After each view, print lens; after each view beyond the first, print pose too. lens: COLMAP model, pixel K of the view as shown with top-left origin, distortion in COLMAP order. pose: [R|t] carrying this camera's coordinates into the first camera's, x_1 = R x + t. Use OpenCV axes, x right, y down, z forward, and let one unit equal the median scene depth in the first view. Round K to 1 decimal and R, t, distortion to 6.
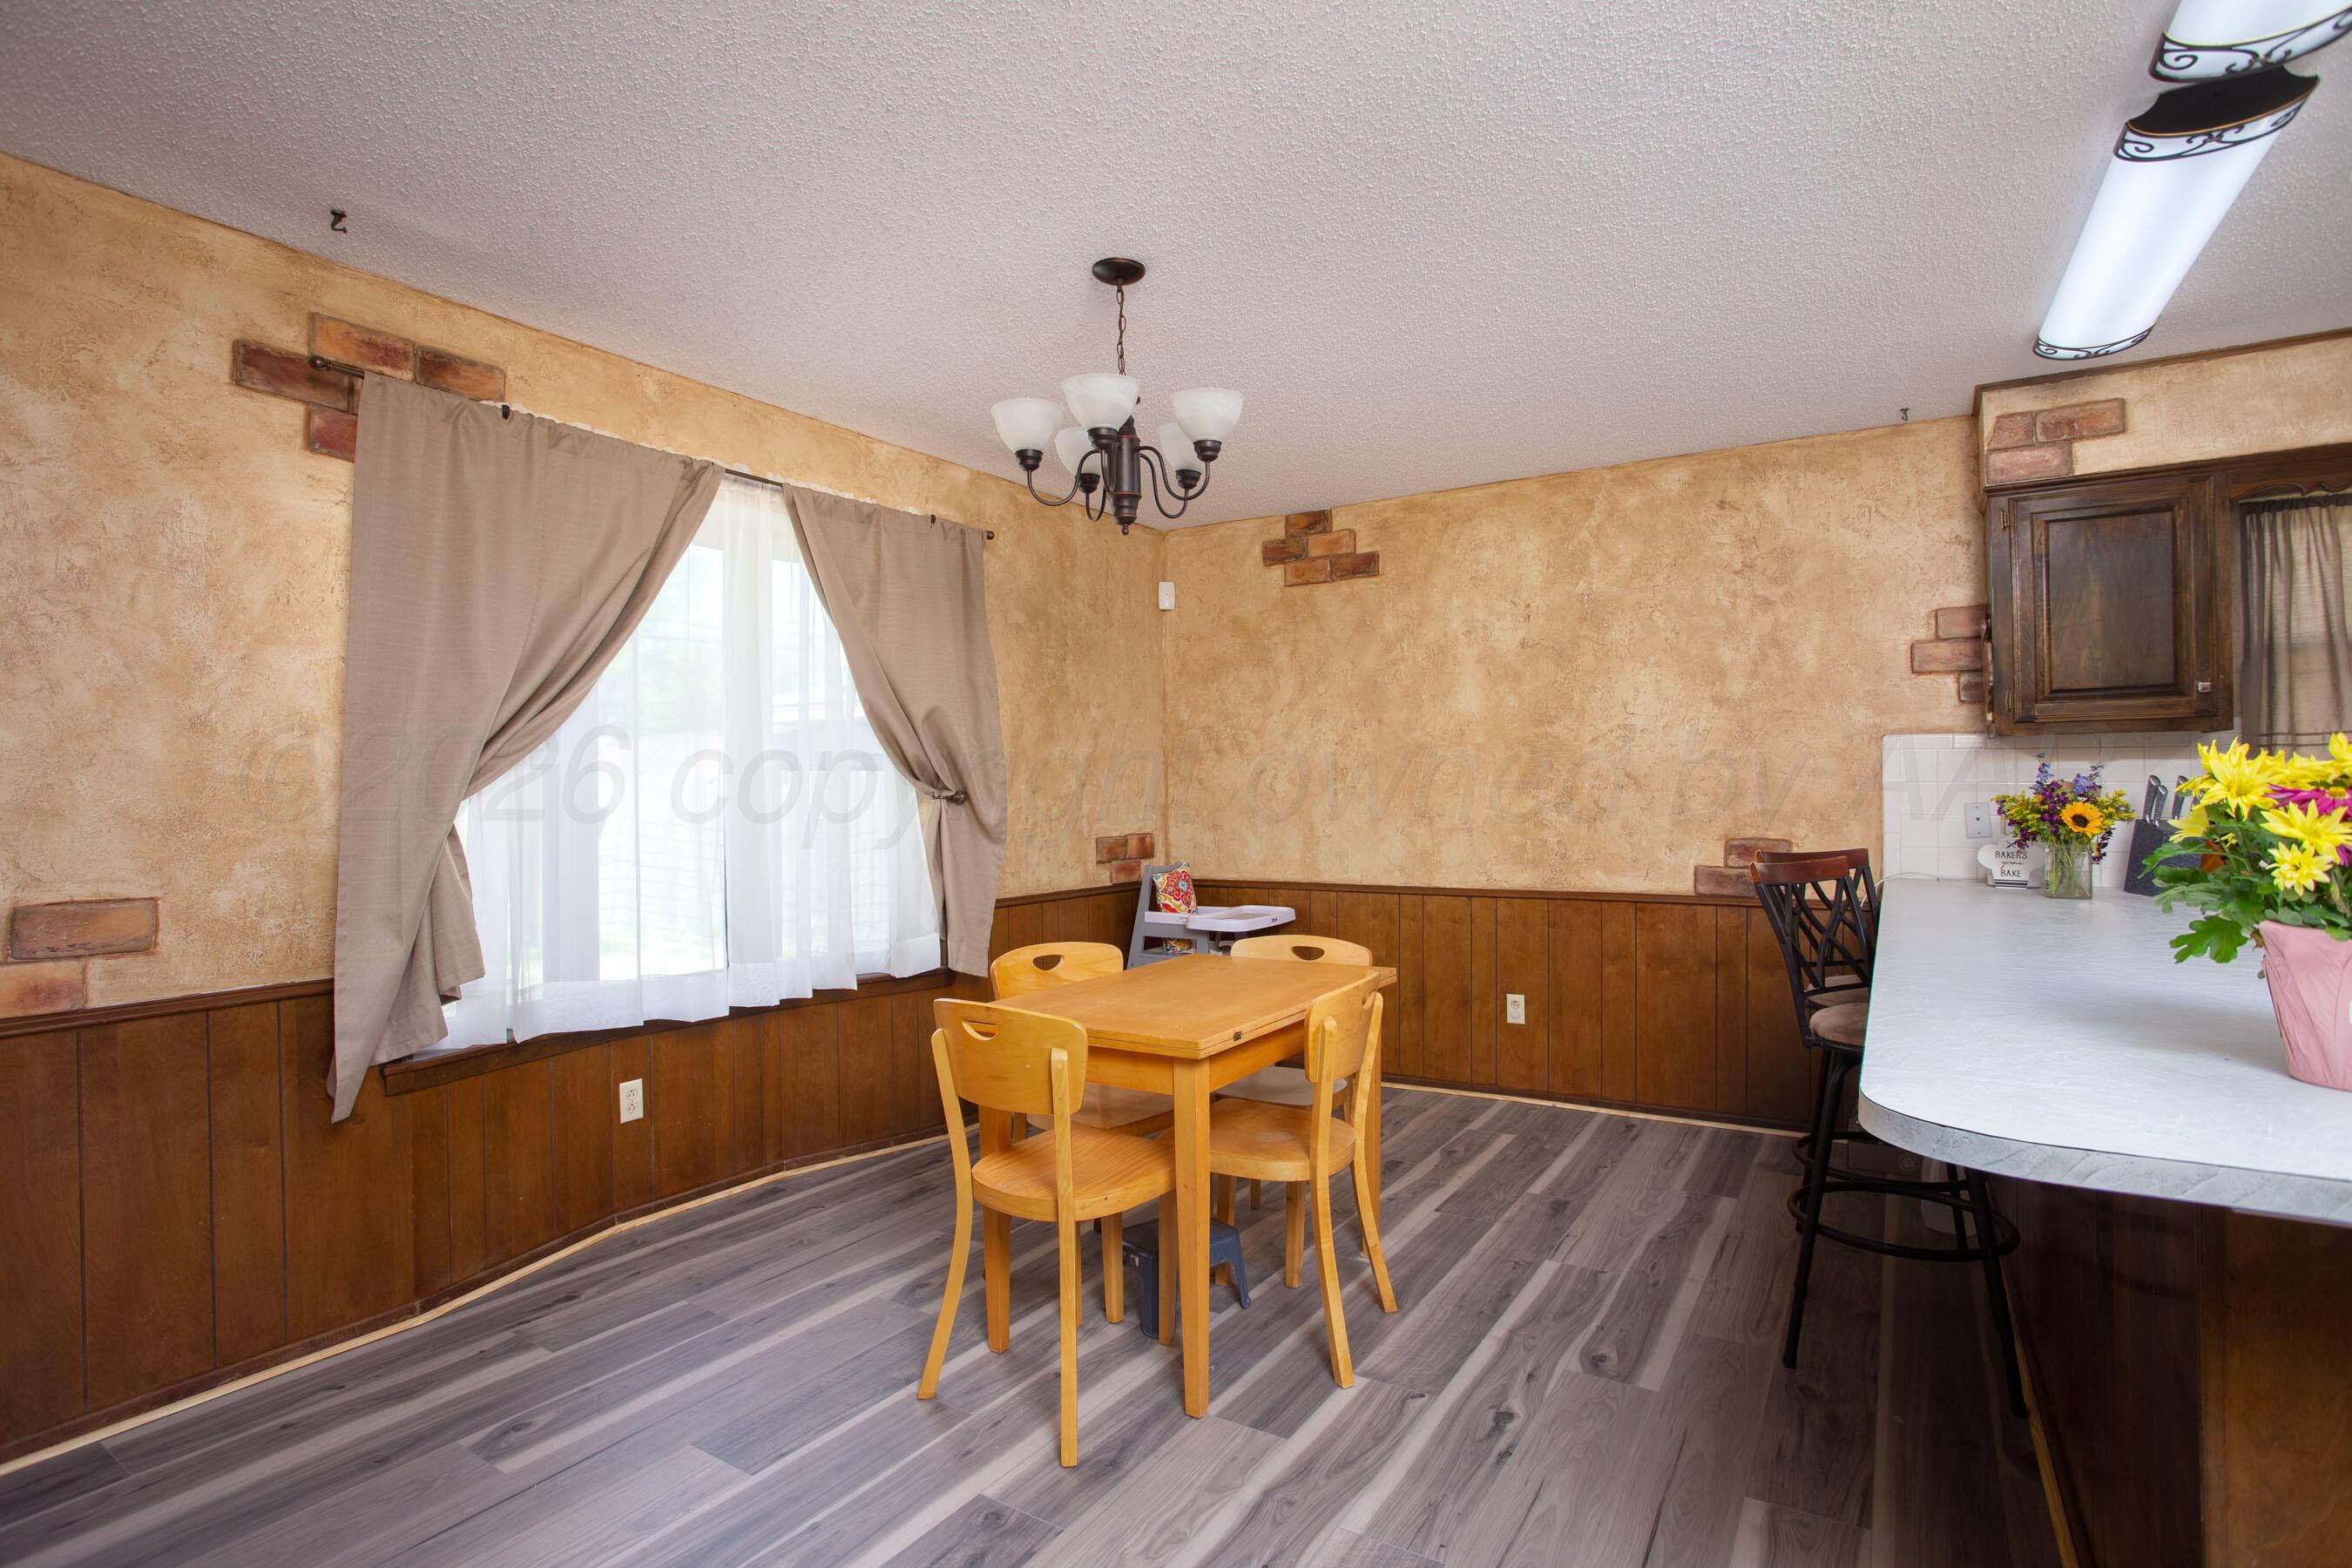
lens RADIAL K [[1153.9, 0, 1172.3], [0, 1153.9, 805.2], [0, 0, 1]] dist [-0.068521, 0.026352]
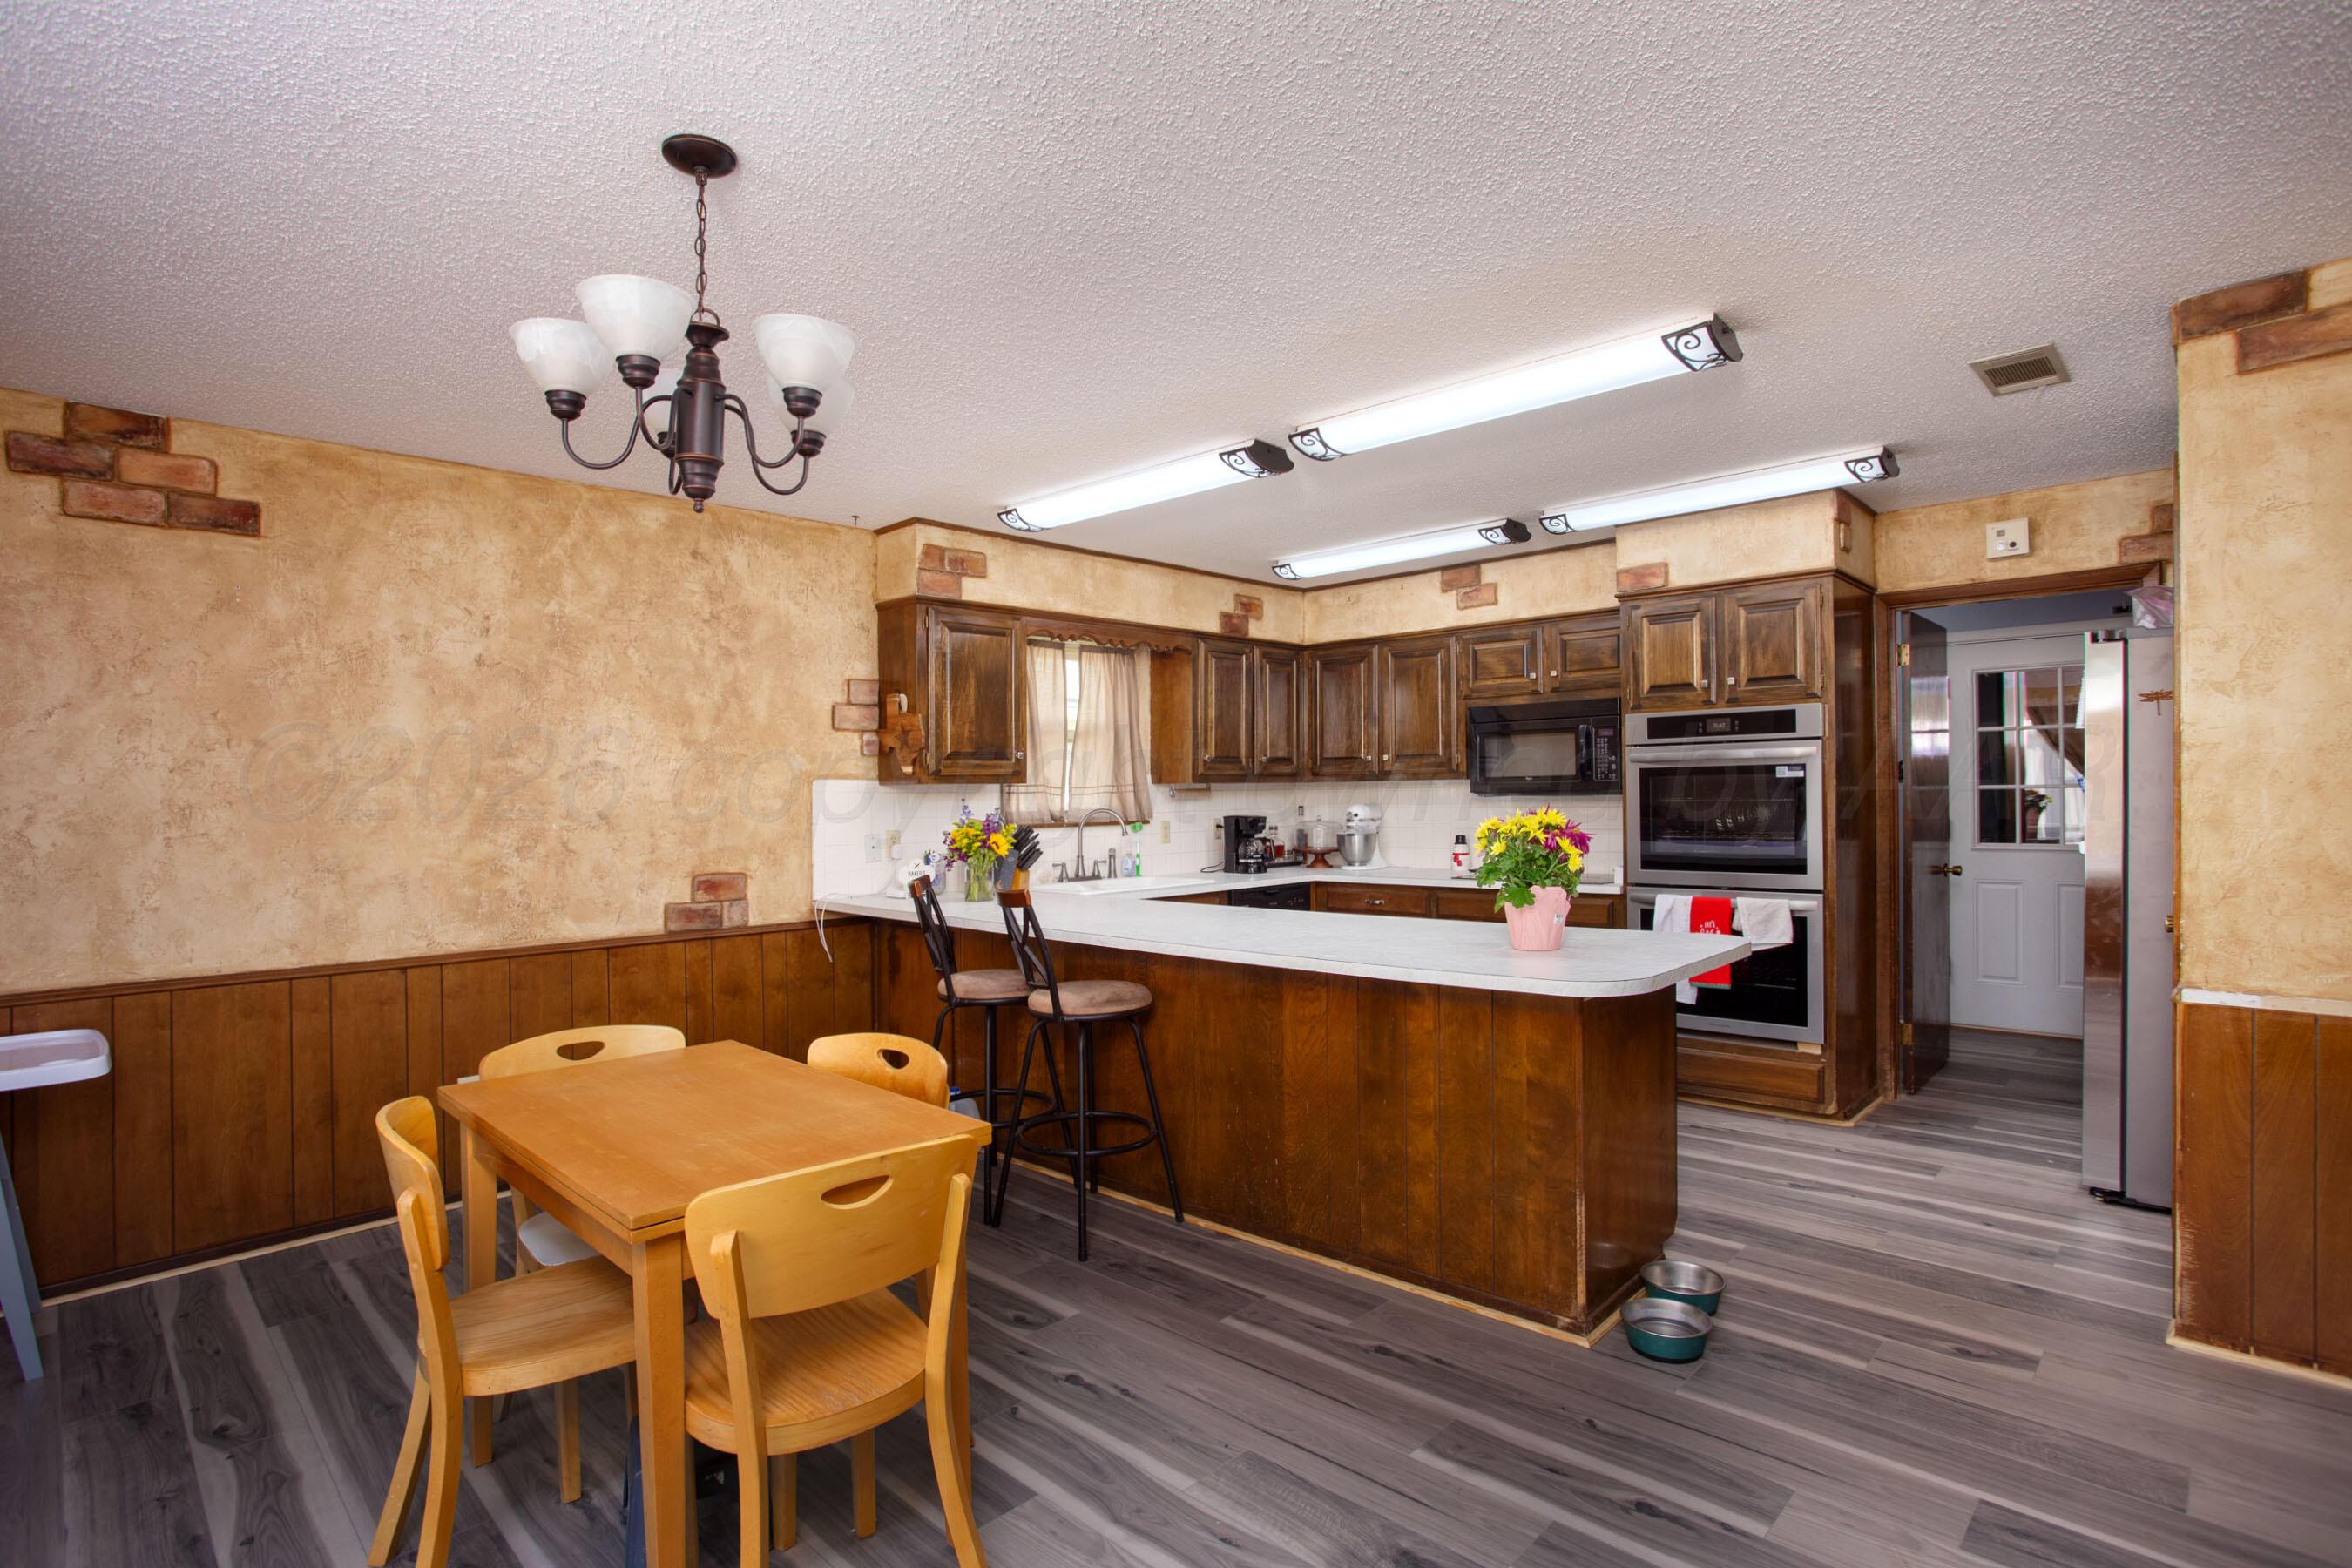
lens RADIAL K [[1153.9, 0, 1185.4], [0, 1153.9, 813.6], [0, 0, 1]] dist [-0.068521, 0.026352]
pose [[0.195400, -0.010687, 0.980665, -0.450754], [0.021401, 0.999749, 0.006631, -0.024045], [-0.980490, 0.019691, 0.195580, 0.354990]]
